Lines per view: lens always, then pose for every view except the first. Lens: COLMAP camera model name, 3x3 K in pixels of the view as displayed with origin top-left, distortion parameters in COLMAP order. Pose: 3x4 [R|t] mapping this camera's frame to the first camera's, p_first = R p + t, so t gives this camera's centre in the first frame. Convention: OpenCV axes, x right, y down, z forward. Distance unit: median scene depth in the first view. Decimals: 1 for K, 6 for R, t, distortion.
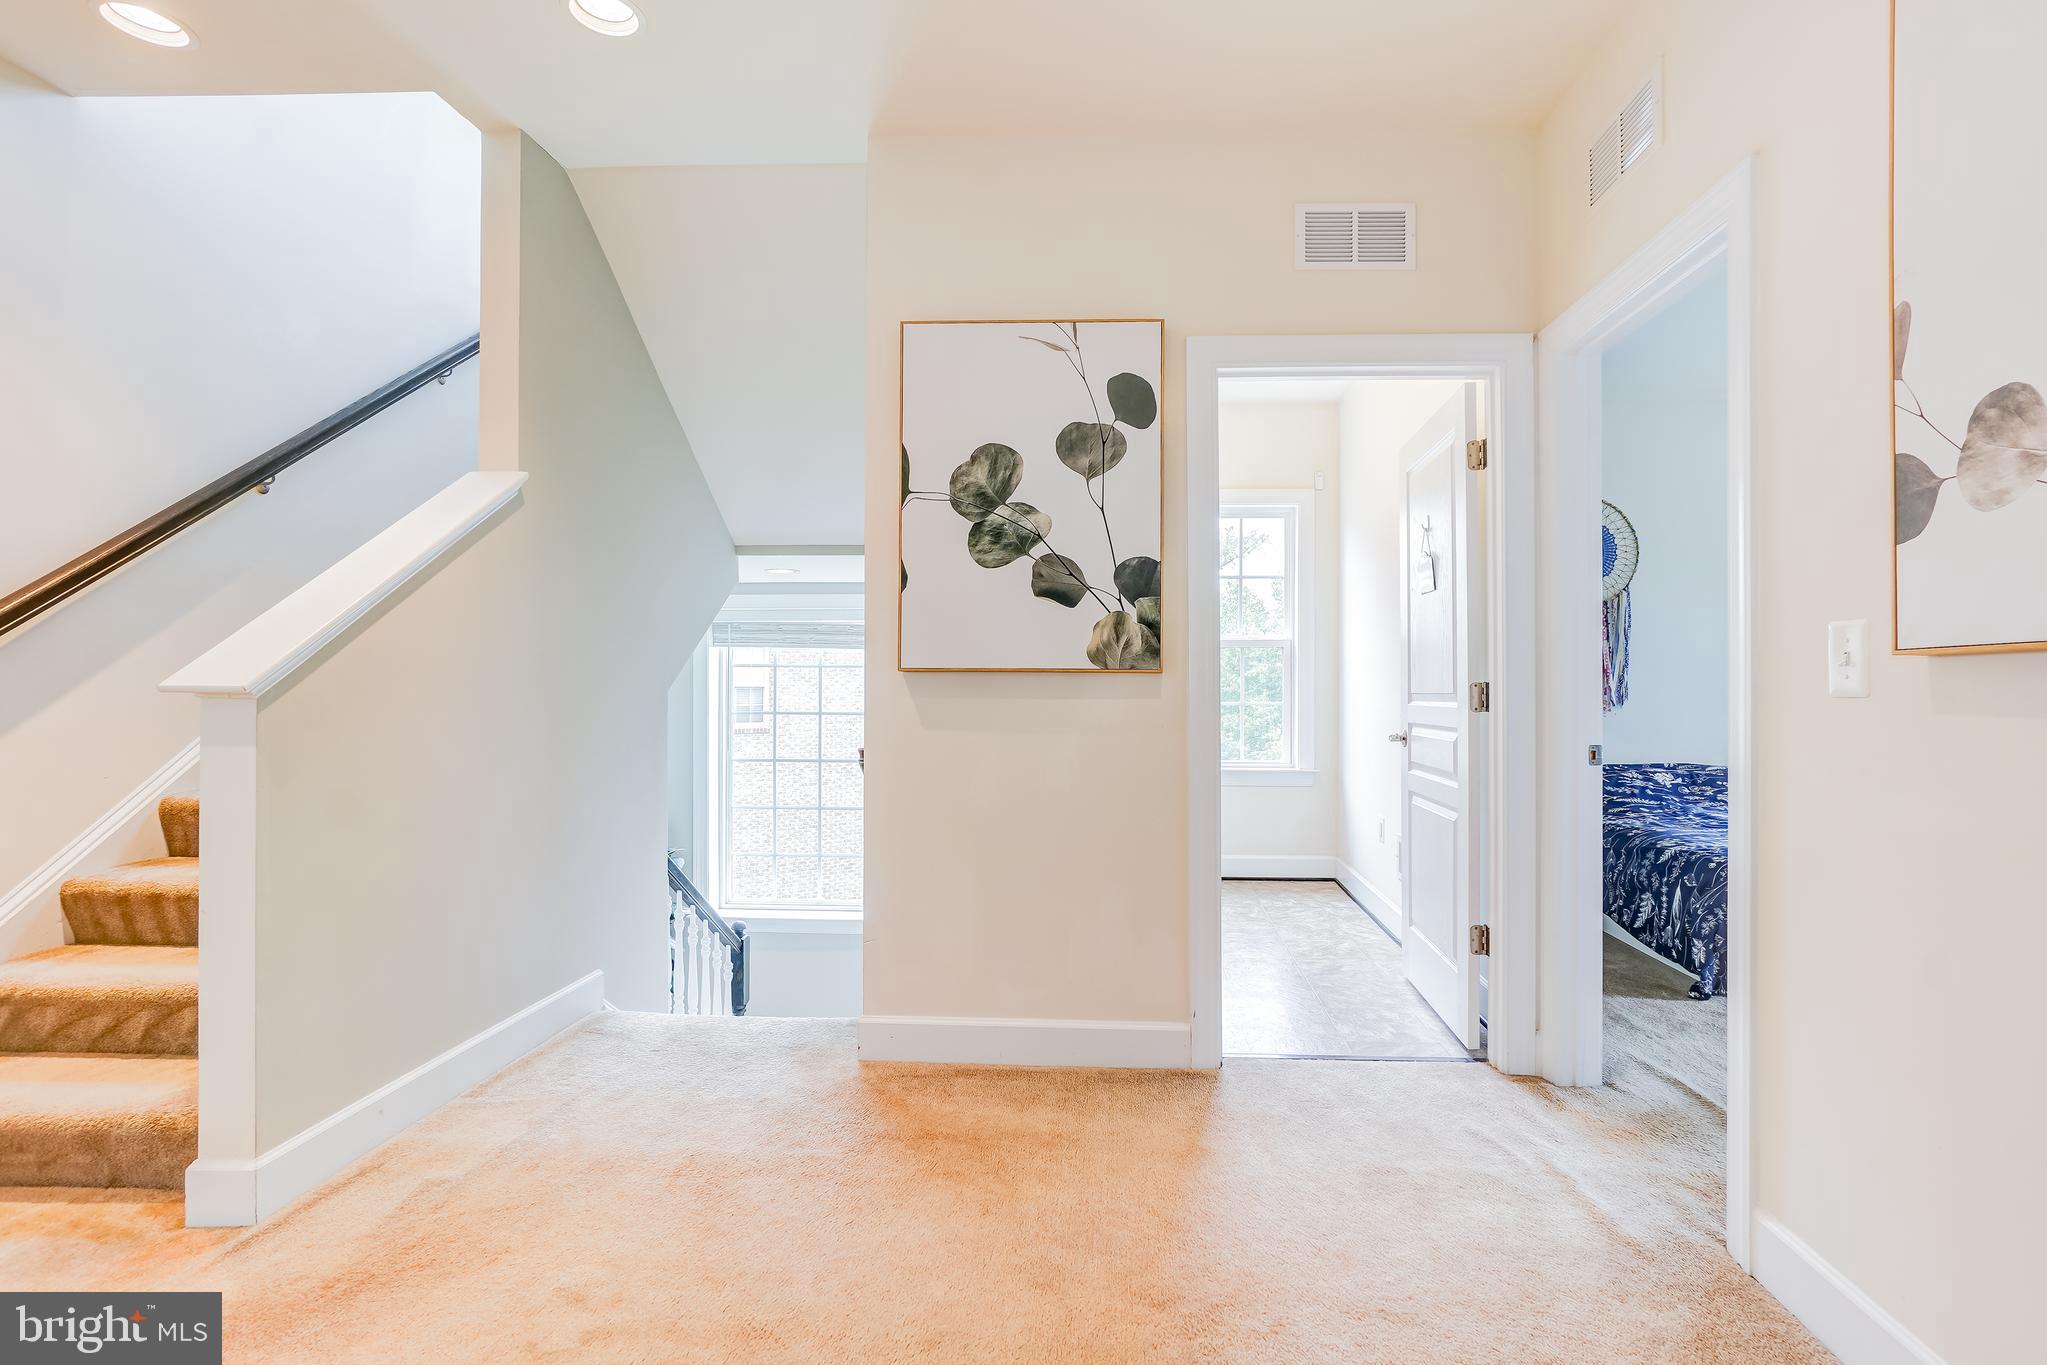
lens RADIAL K [[916.7, 0, 1074.9], [0, 916.7, 681.6], [0, 0, 1]] dist [-0.014840, 0.014582]
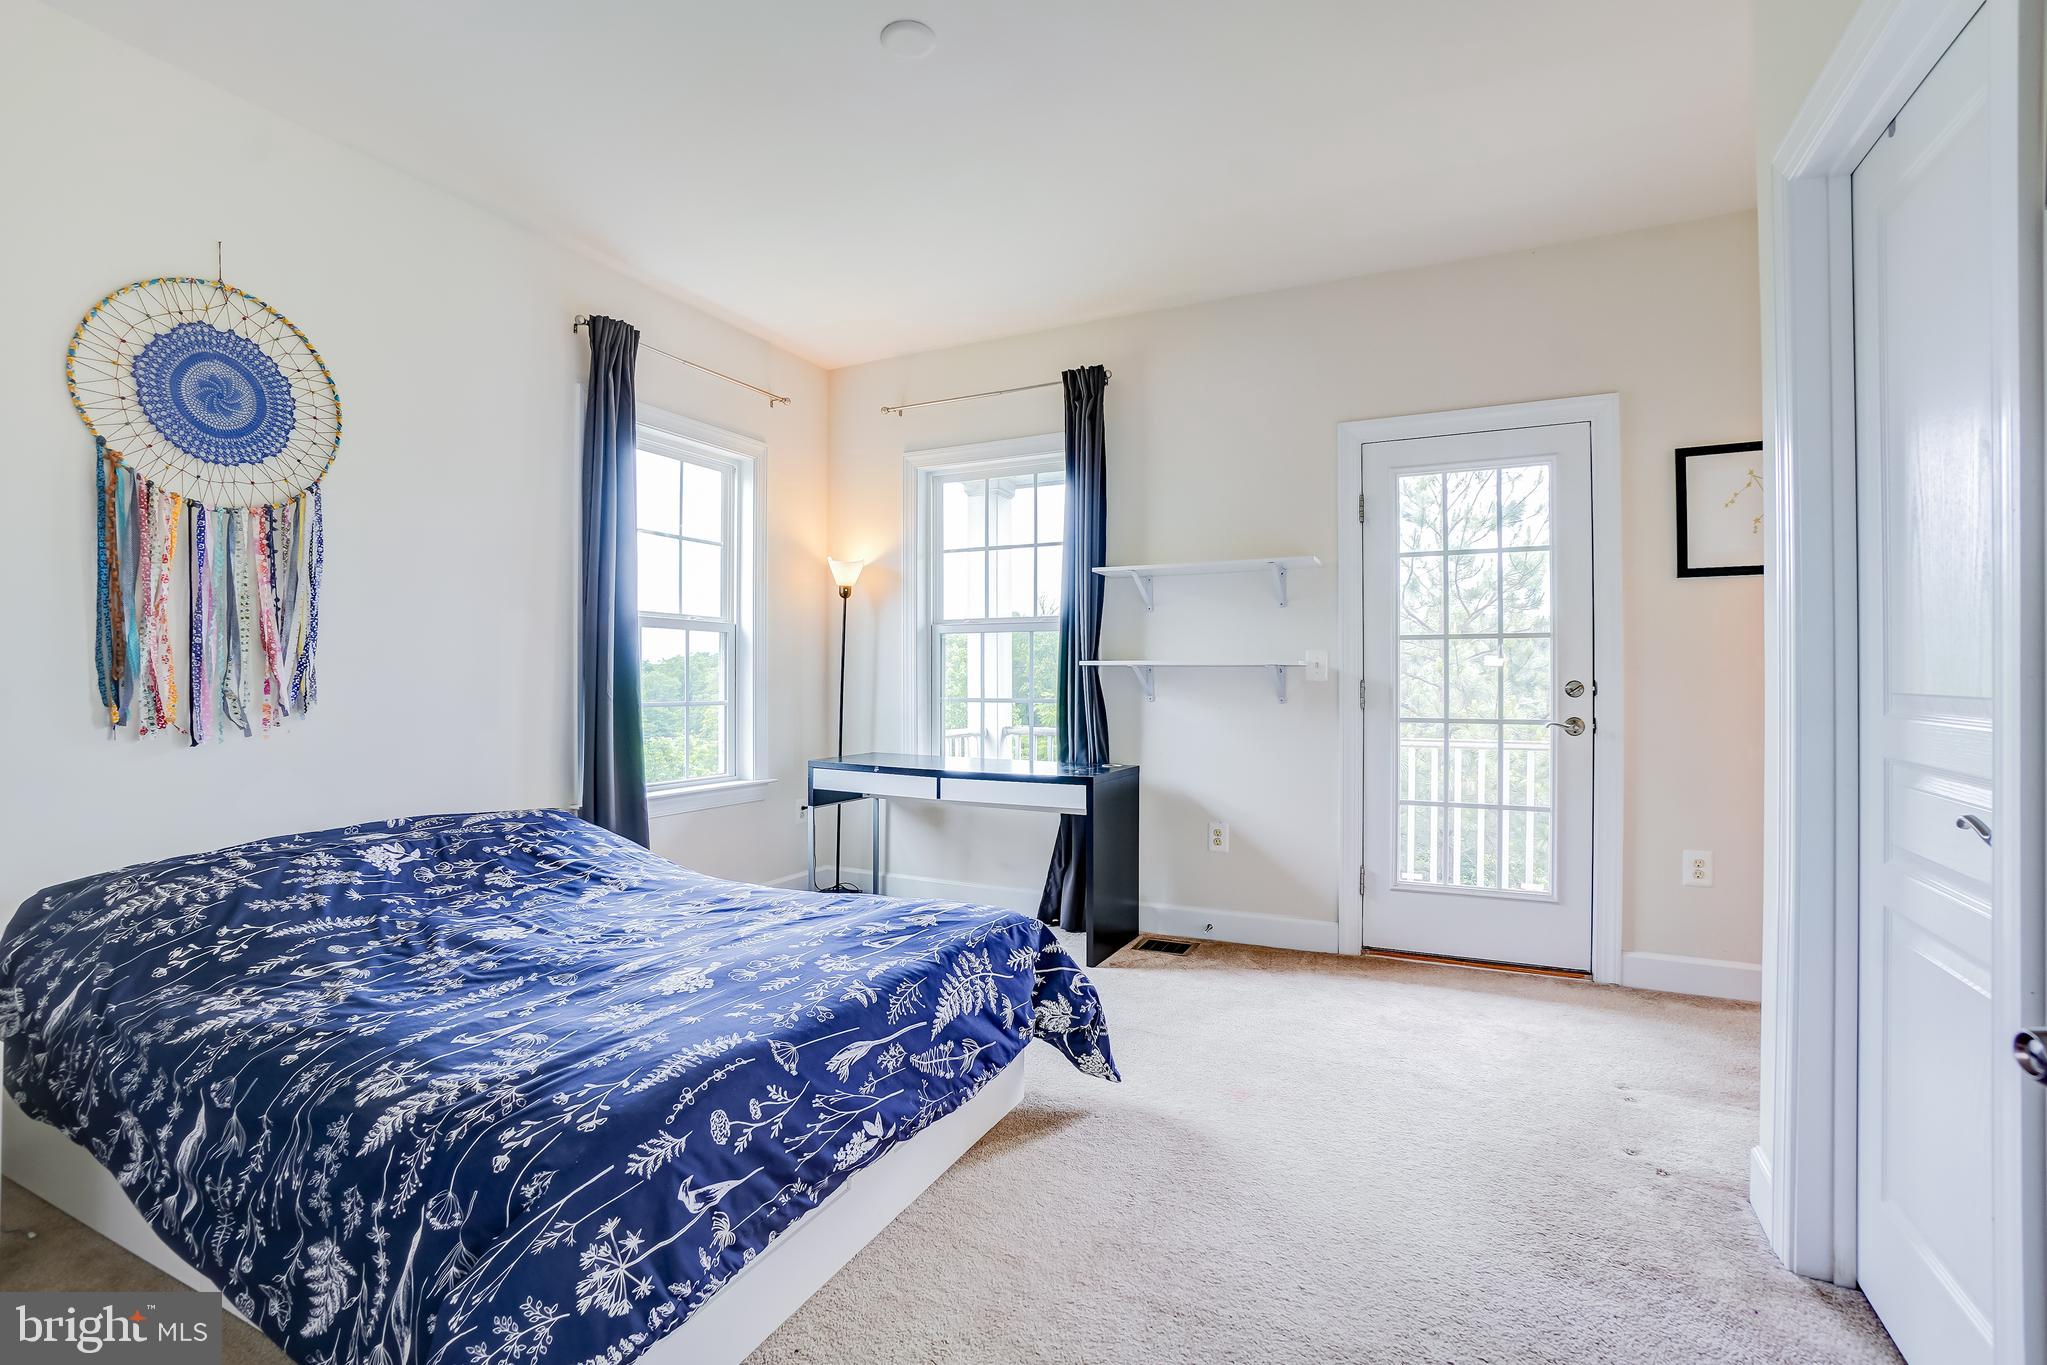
lens RADIAL K [[923.1, 0, 1051.4], [0, 923.1, 681.8], [0, 0, 1]] dist [-0.019627, 0.000368]
pose [[0.369621, 0.000646, 0.929182, 0.347165], [-0.002074, 0.999998, 0.000130, 0.008686], [-0.929180, -0.001975, 0.369621, 0.524735]]
